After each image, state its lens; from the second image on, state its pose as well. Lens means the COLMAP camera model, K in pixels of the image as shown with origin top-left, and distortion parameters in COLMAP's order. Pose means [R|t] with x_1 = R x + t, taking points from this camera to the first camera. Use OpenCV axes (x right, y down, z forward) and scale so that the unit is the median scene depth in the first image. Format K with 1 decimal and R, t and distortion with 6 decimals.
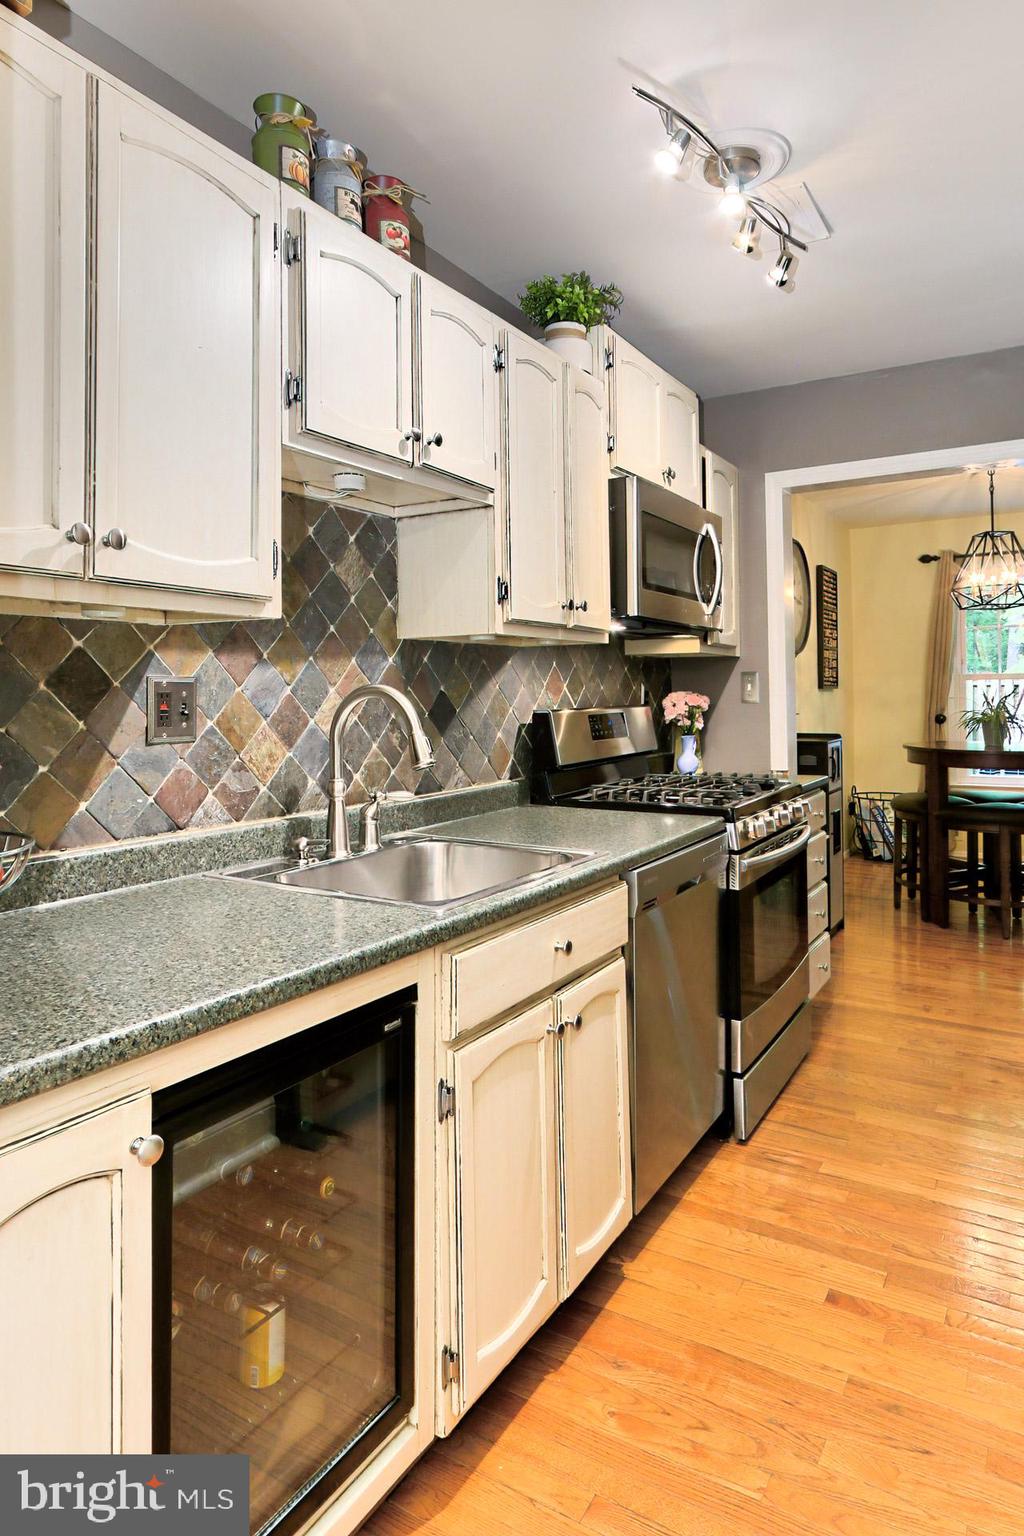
lens RADIAL K [[932.4, 0, 528.0], [0, 932.4, 675.1], [0, 0, 1]] dist [-0.022701, 0.007090]
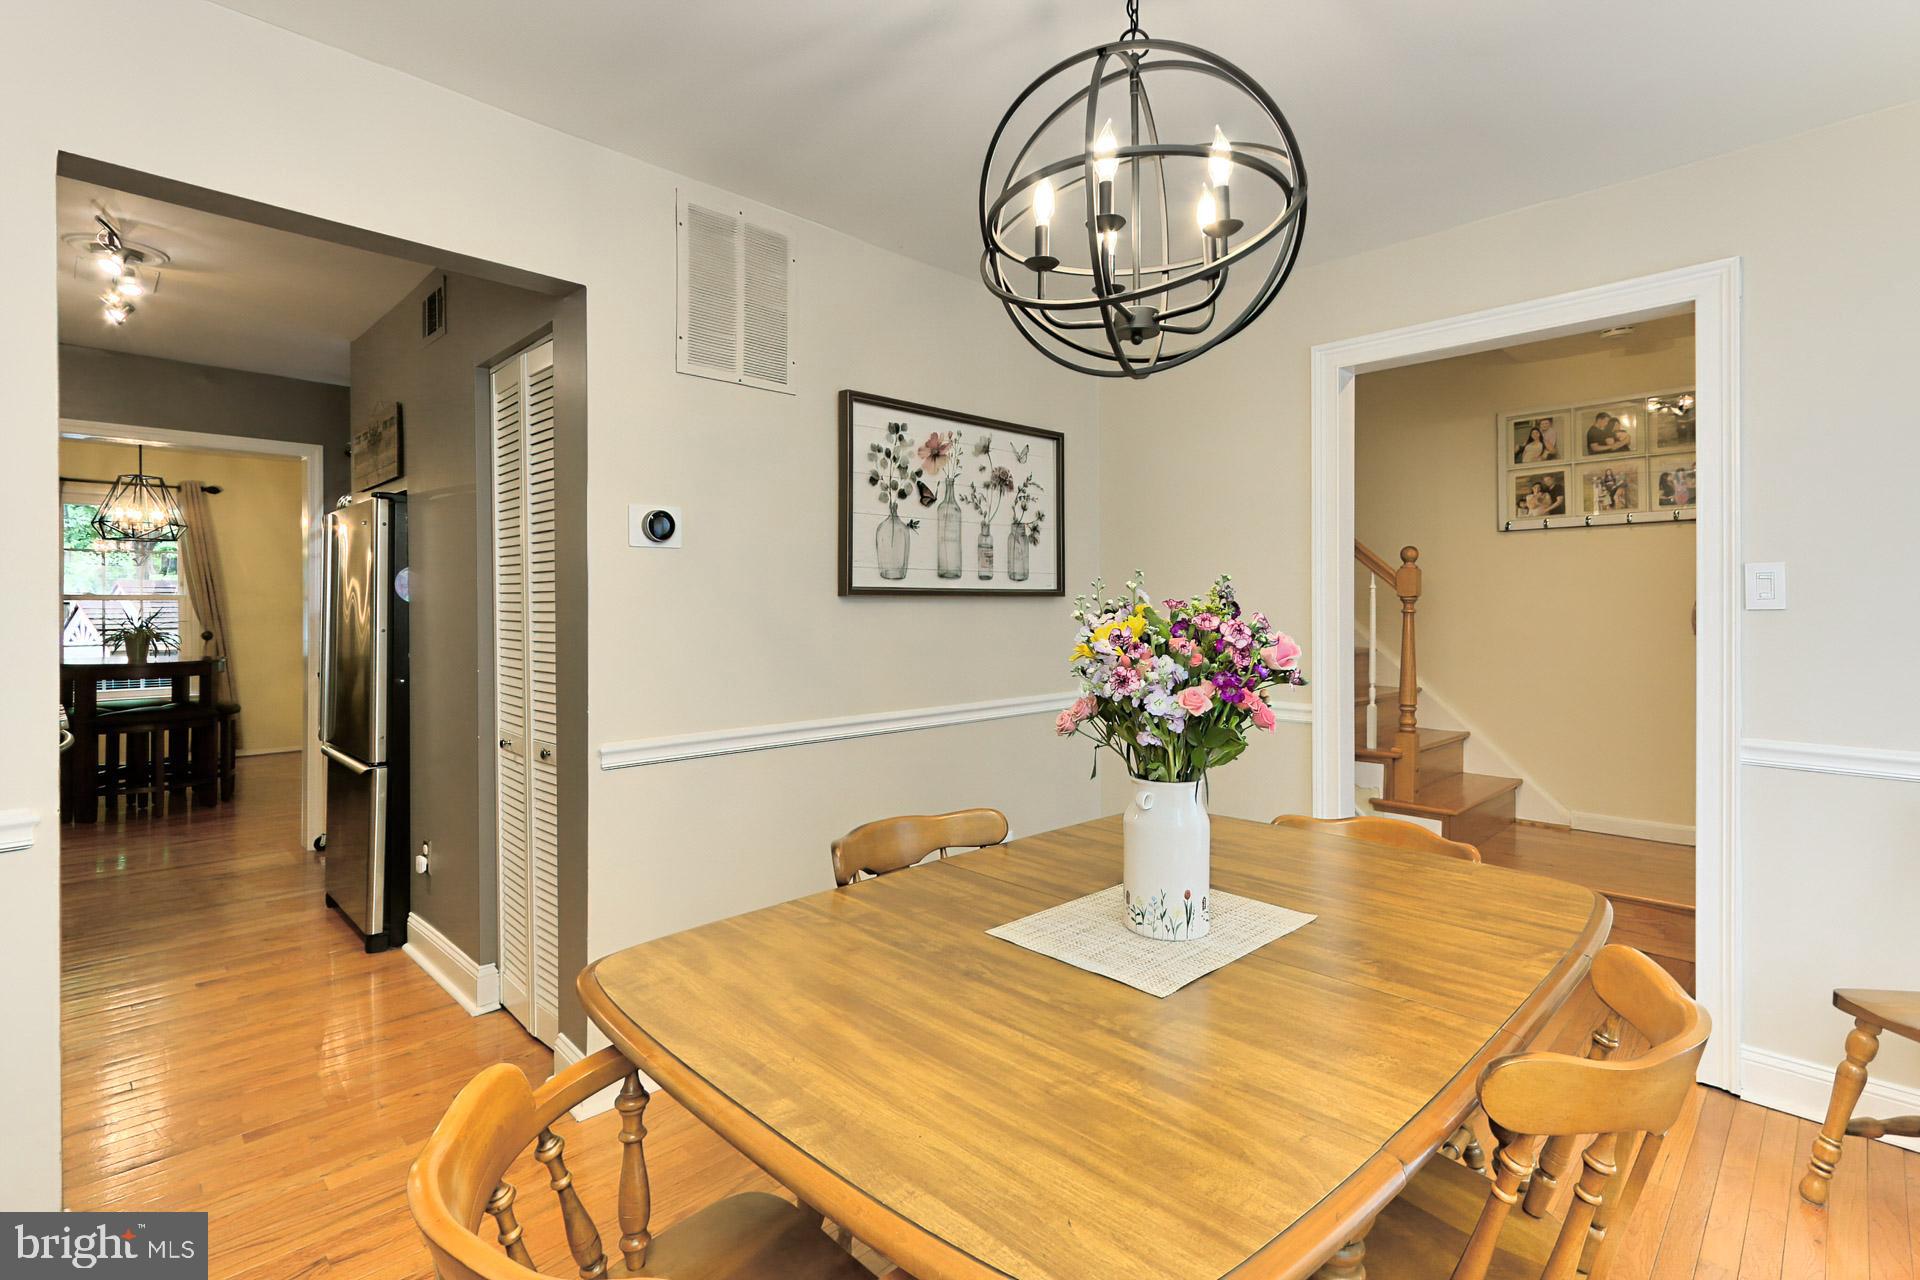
lens RADIAL K [[876.1, 0, 937.3], [0, 876.1, 609.2], [0, 0, 1]] dist [-0.007785, 0.004426]
pose [[0.239762, 0.007598, 0.970802, -0.763396], [-0.024863, 0.999689, -0.001684, -0.021951], [-0.970513, -0.023733, 0.239876, -0.569513]]
